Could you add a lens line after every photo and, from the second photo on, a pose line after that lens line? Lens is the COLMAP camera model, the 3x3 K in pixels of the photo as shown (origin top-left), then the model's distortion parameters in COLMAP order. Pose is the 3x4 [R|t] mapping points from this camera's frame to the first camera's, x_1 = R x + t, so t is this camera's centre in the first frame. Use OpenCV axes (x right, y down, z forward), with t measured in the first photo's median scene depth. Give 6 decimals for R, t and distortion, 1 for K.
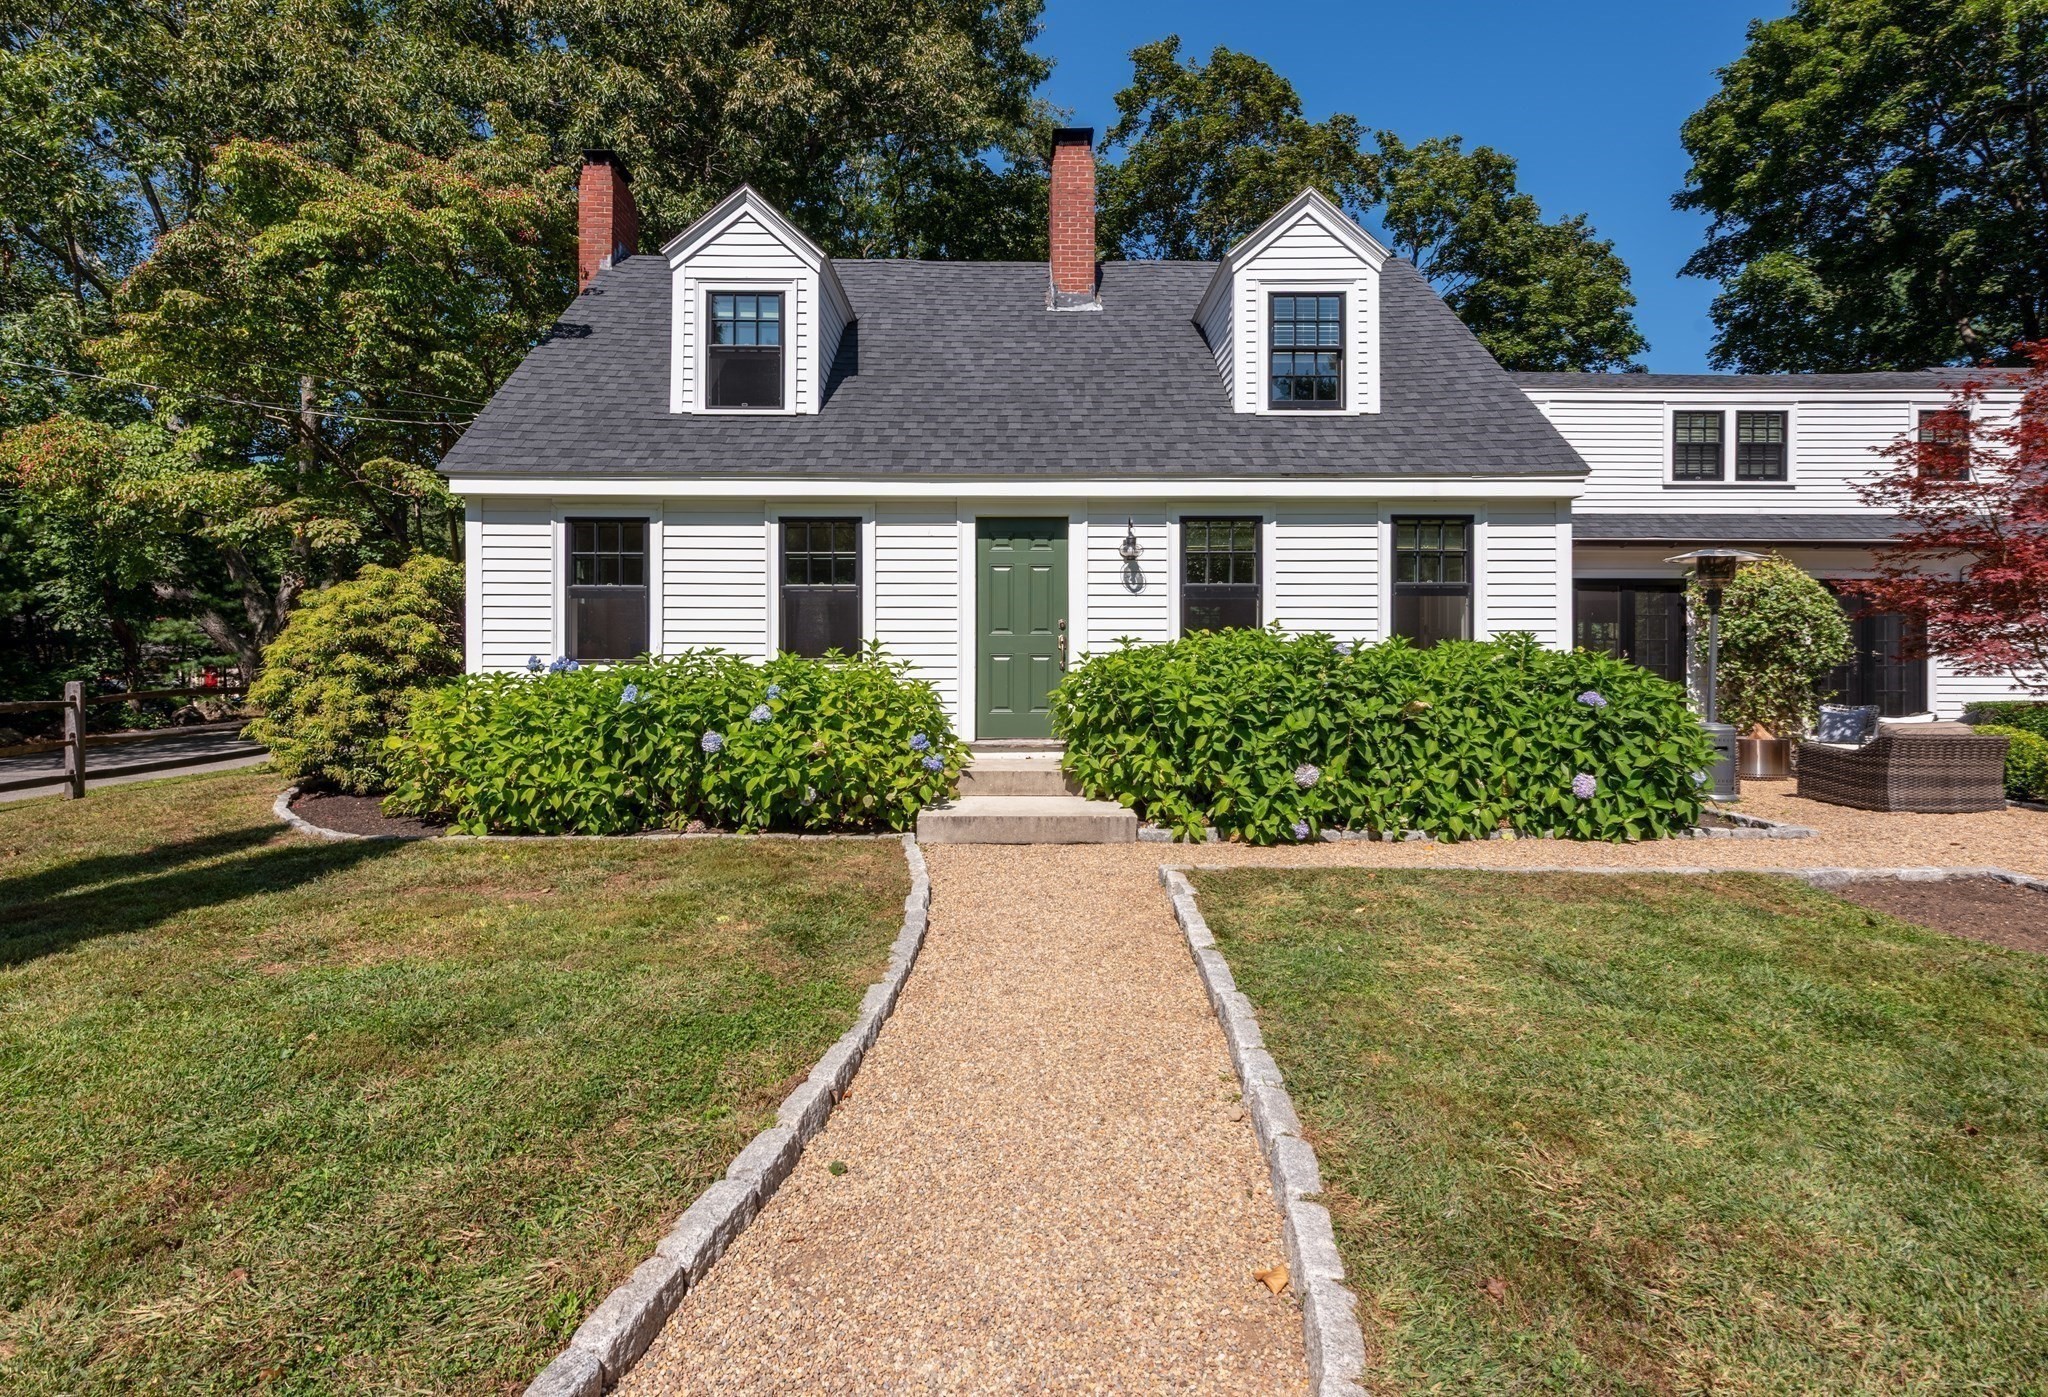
lens RADIAL K [[977.5, 0, 1019.1], [0, 977.5, 661.6], [0, 0, 1]] dist [0.001093, -0.000435]
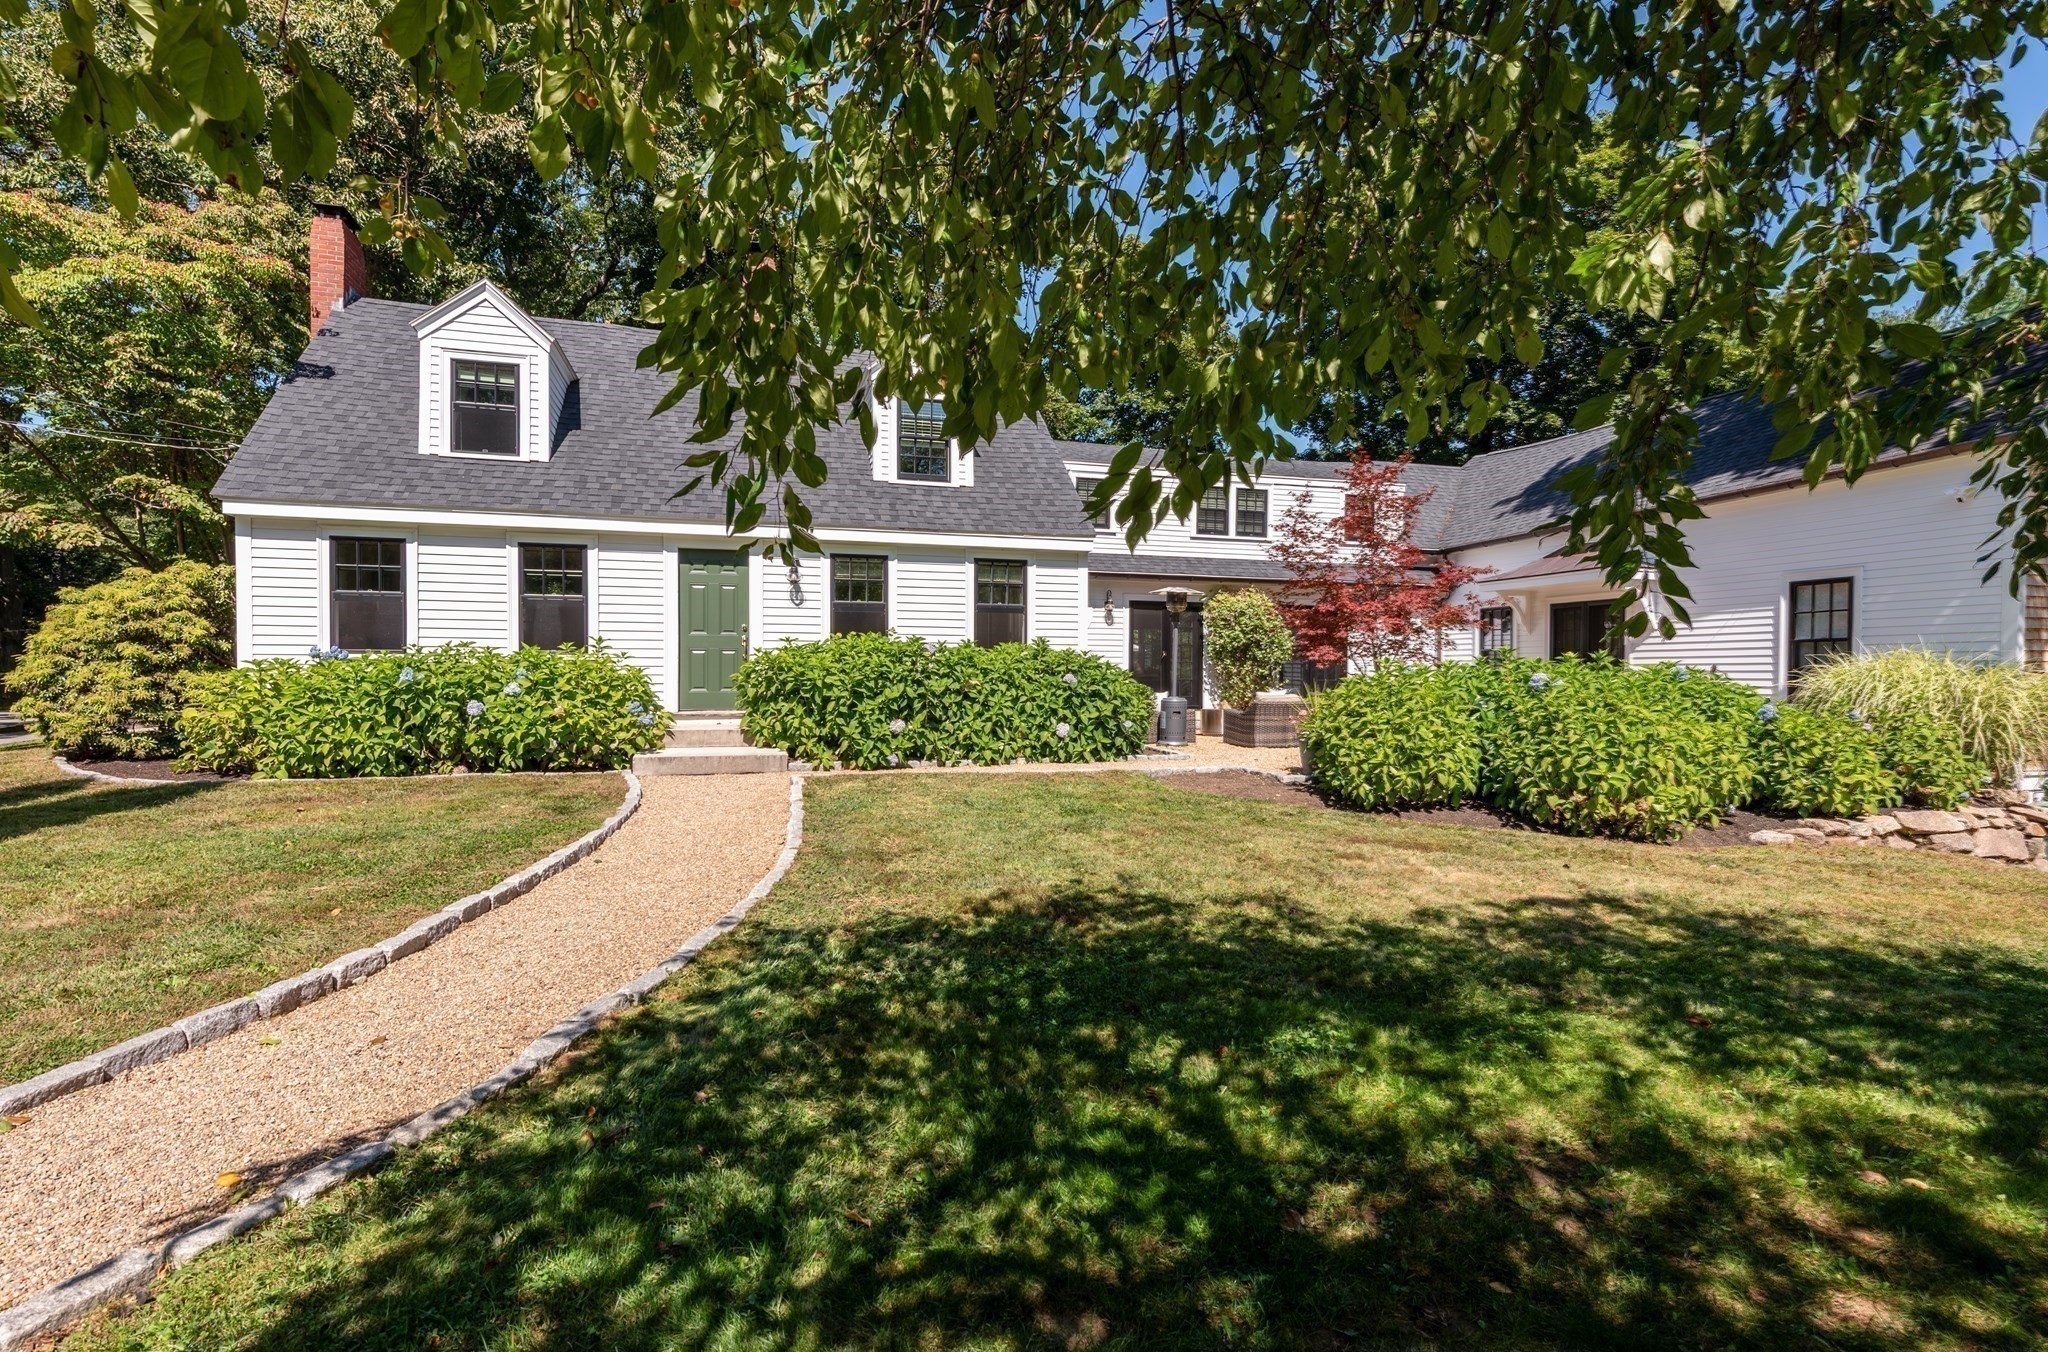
lens RADIAL K [[952.3, 0, 1024.0], [0, 952.3, 676.0], [0, 0, 1]] dist [0.018883, -0.017402]
pose [[0.957511, 0.001567, 0.288393, 0.036502], [-0.005766, 0.999889, 0.013712, 0.010440], [-0.288339, -0.014792, 0.957414, -0.451267]]
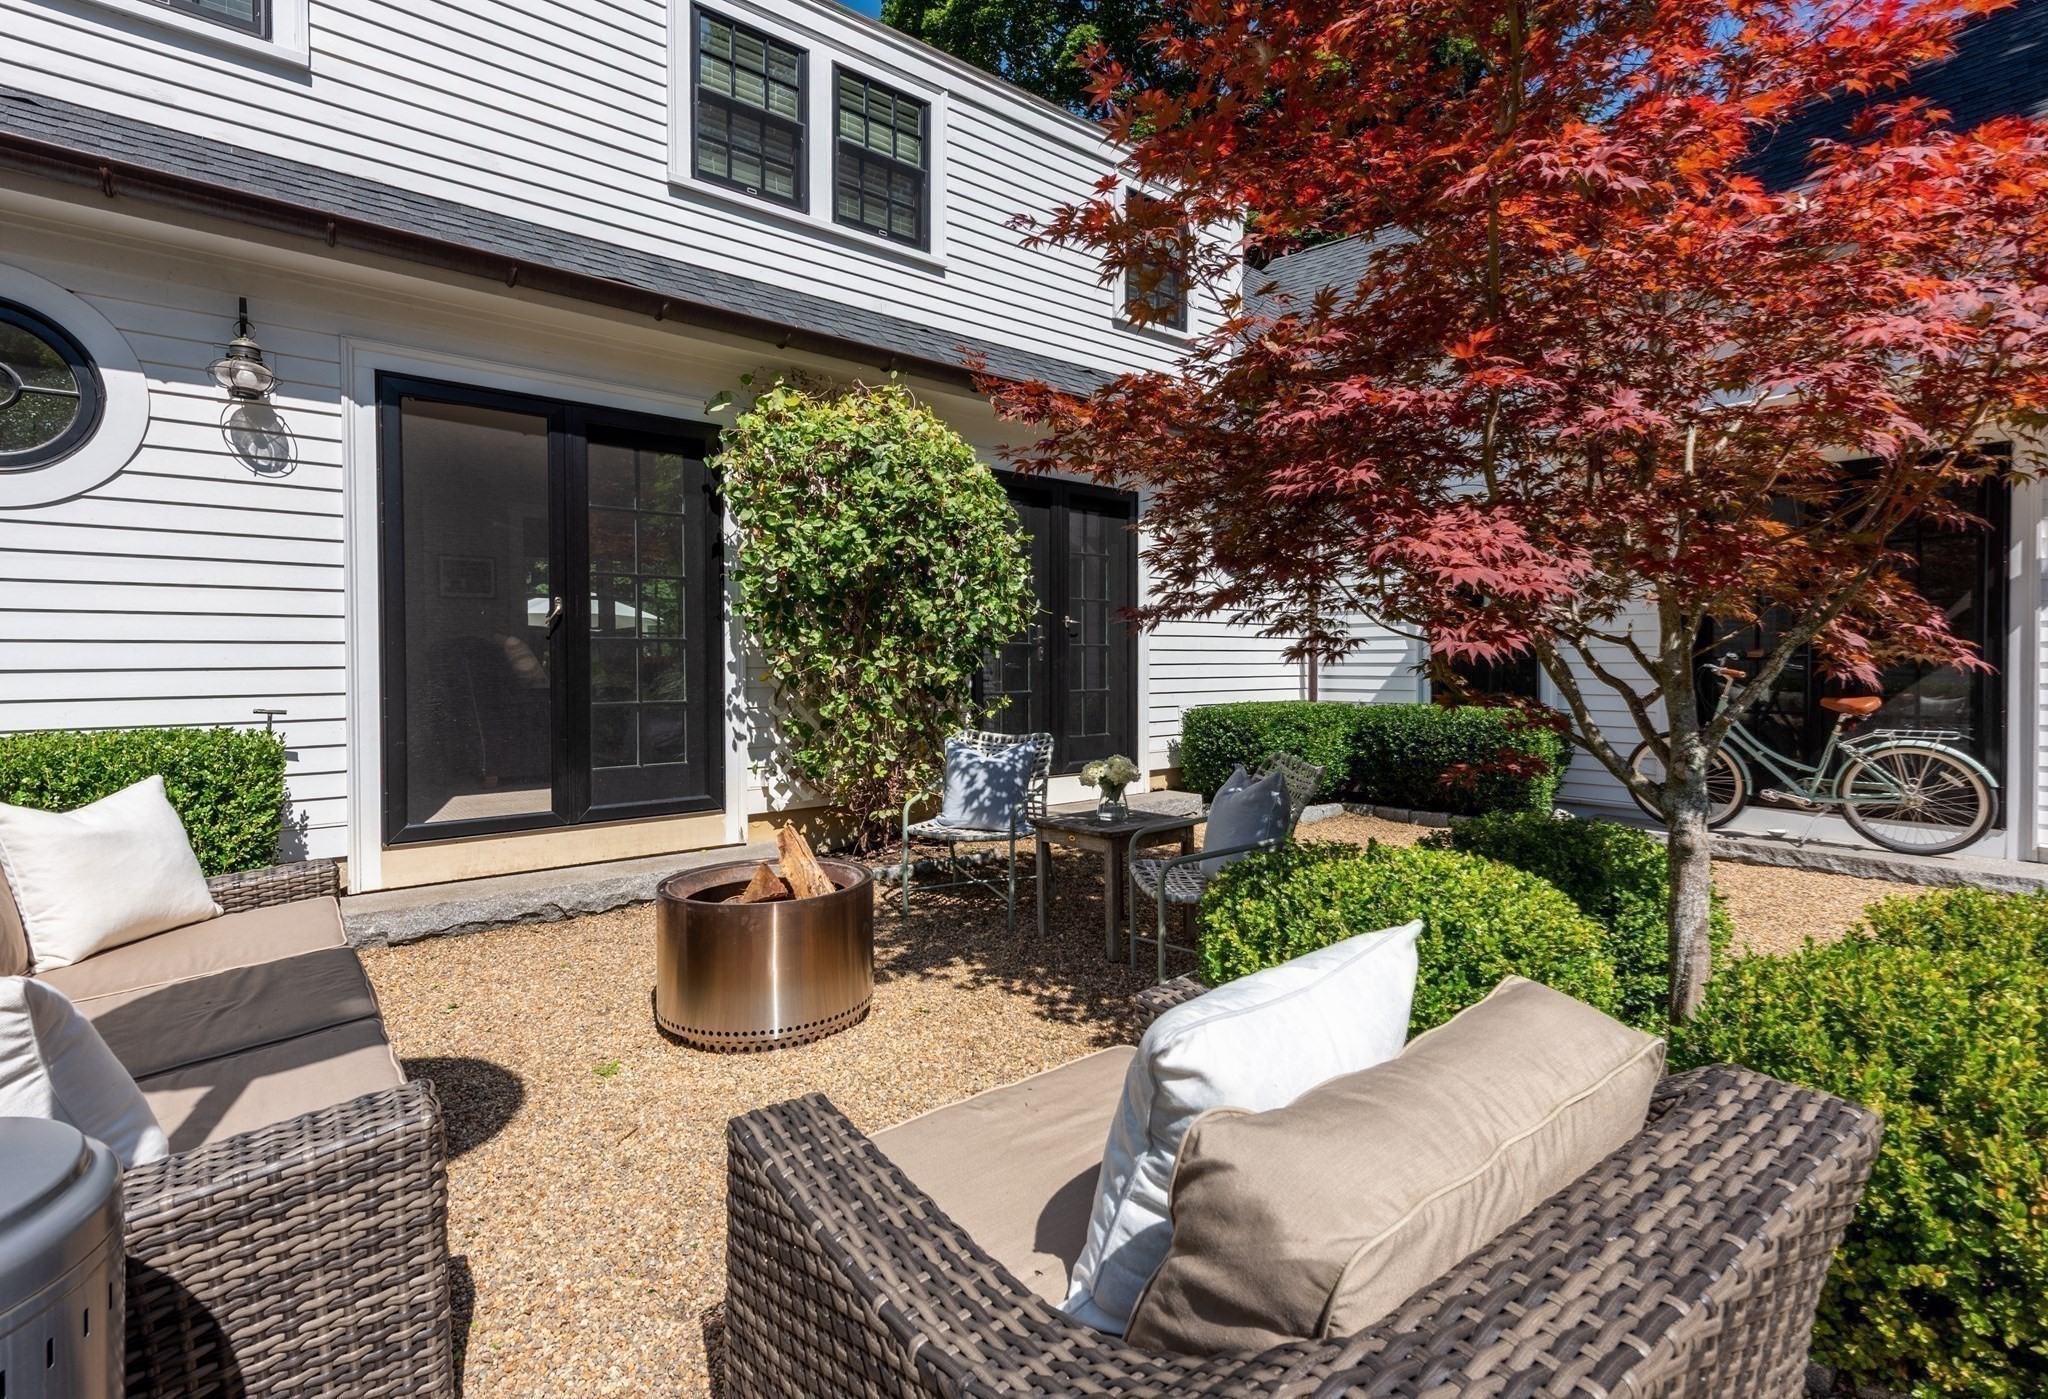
lens RADIAL K [[989.4, 0, 1024.0], [0, 989.4, 699.5], [0, 0, 1]] dist [0.001042, 0.000115]
pose [[0.773491, -0.028812, 0.633152, 0.847387], [0.001398, 0.999041, 0.043754, 0.016822], [-0.633805, -0.032959, 0.772790, 0.984644]]
